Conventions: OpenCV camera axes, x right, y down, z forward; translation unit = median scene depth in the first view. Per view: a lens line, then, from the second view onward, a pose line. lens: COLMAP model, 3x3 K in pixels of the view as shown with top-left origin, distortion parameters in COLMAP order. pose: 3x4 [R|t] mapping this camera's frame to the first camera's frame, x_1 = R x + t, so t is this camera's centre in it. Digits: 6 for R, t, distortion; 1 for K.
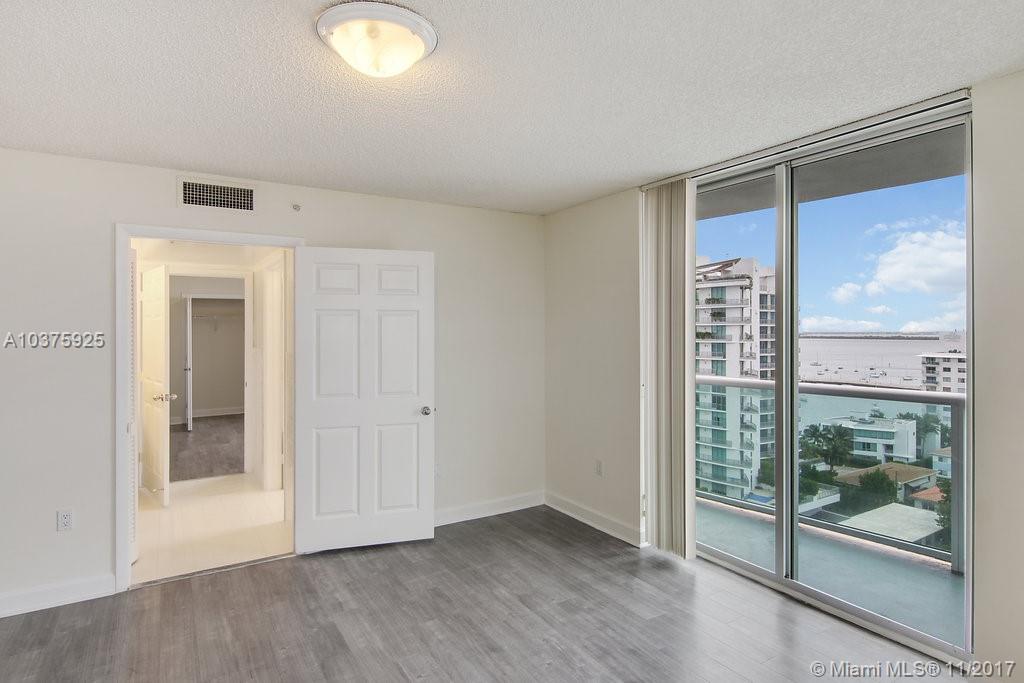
lens RADIAL K [[552.6, 0, 509.6], [0, 552.6, 327.6], [0, 0, 1]] dist [0.003510, -0.003699]
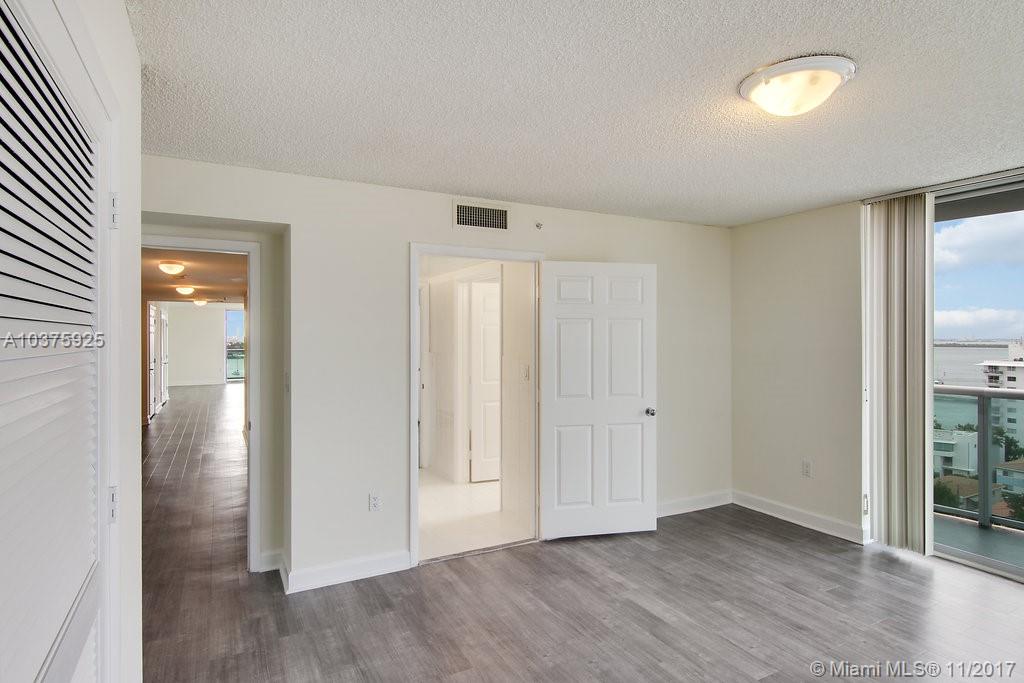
lens RADIAL K [[546.3, 0, 495.5], [0, 546.3, 335.7], [0, 0, 1]] dist [-0.001041, -0.001565]
pose [[0.996524, 0.000771, -0.083297, -0.376036], [-0.000551, 0.999996, 0.002656, -0.000735], [0.083299, -0.002601, 0.996521, -0.089753]]
